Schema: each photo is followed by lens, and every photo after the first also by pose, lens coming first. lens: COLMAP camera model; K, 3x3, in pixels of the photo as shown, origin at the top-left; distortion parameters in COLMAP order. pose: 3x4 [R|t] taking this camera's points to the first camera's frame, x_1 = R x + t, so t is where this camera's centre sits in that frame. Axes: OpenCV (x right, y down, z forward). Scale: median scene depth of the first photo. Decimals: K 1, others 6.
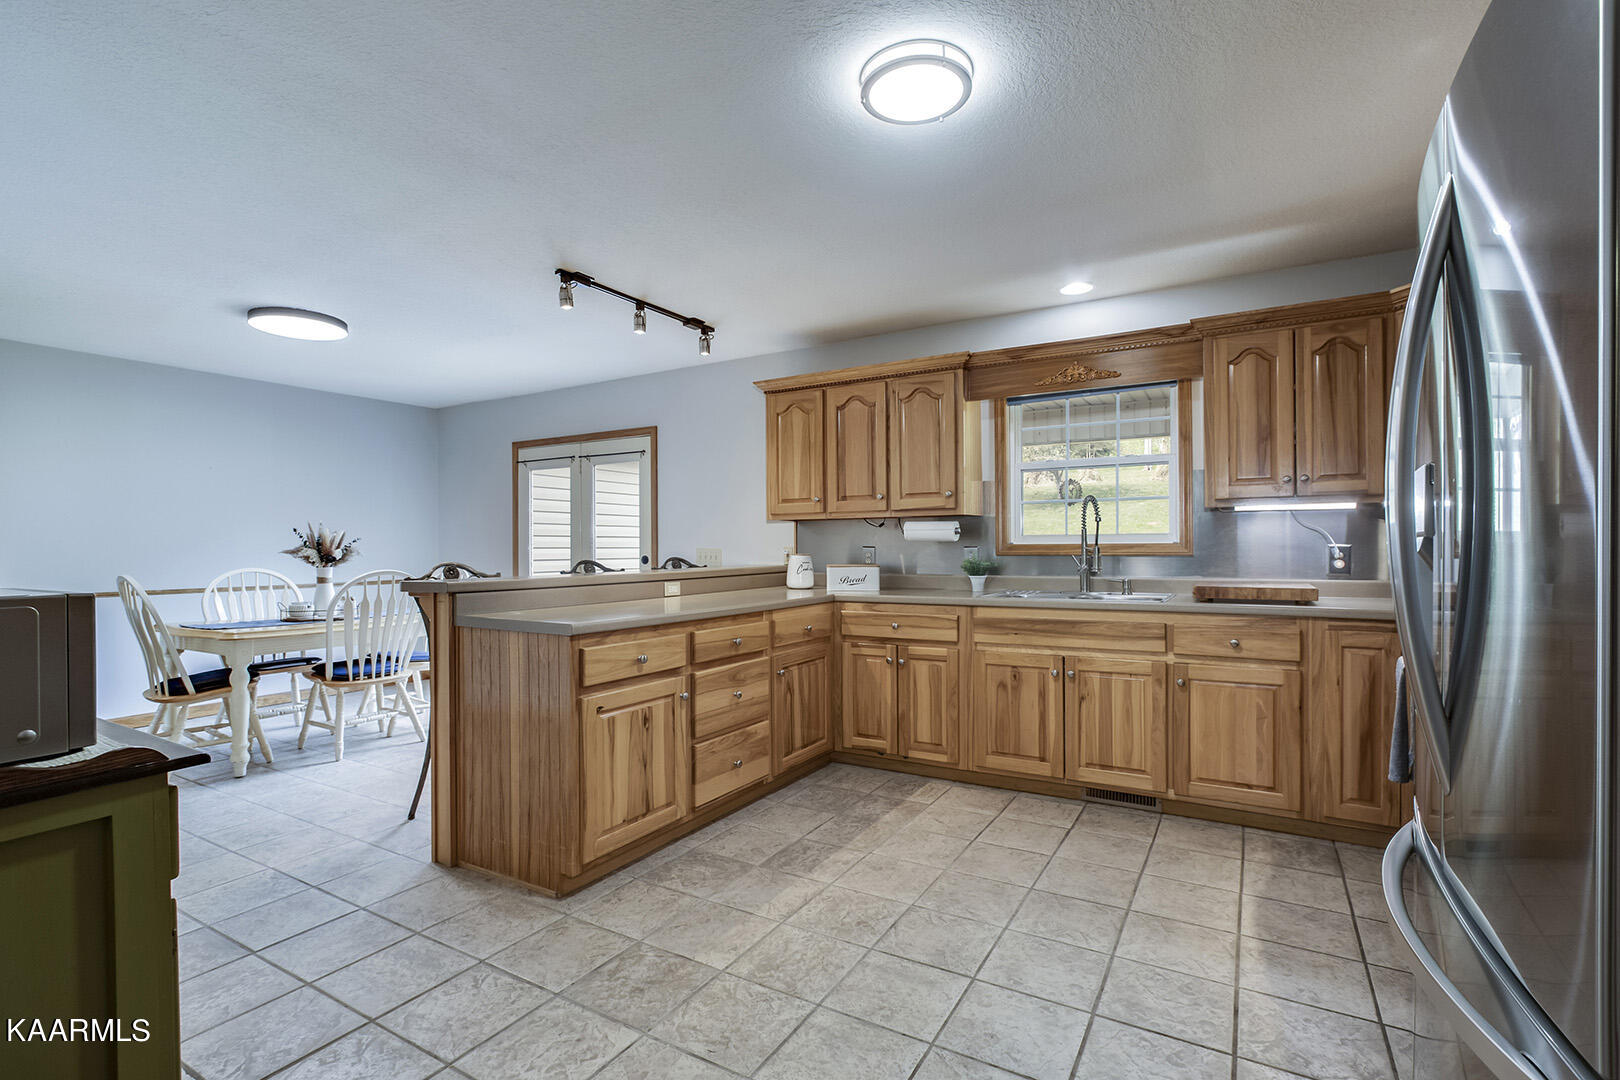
lens RADIAL K [[745.8, 0, 823.6], [0, 745.8, 546.4], [0, 0, 1]] dist [-0.011600, 0.003597]
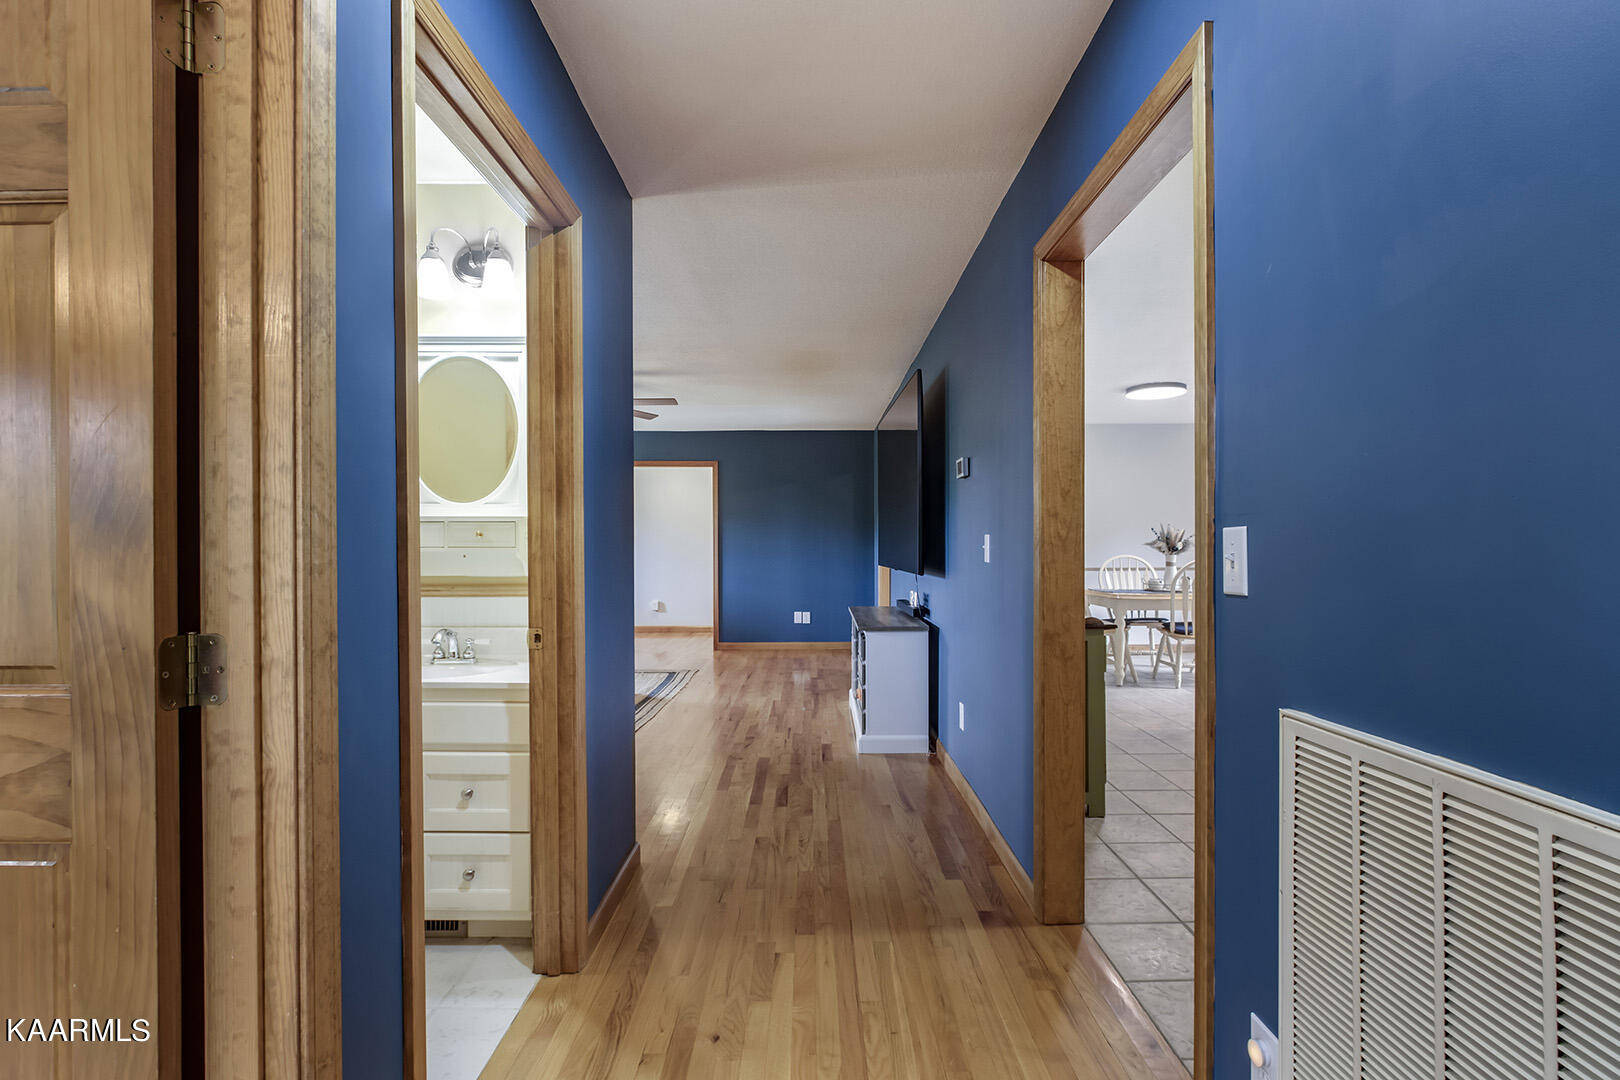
lens RADIAL K [[745.8, 0, 821.8], [0, 745.8, 556.8], [0, 0, 1]] dist [-0.011600, 0.003597]
pose [[0.507116, 0.015799, -0.861733, 0.271019], [-0.002778, 0.999857, 0.016696, 0.011551], [0.861873, -0.006073, 0.507087, -0.373533]]
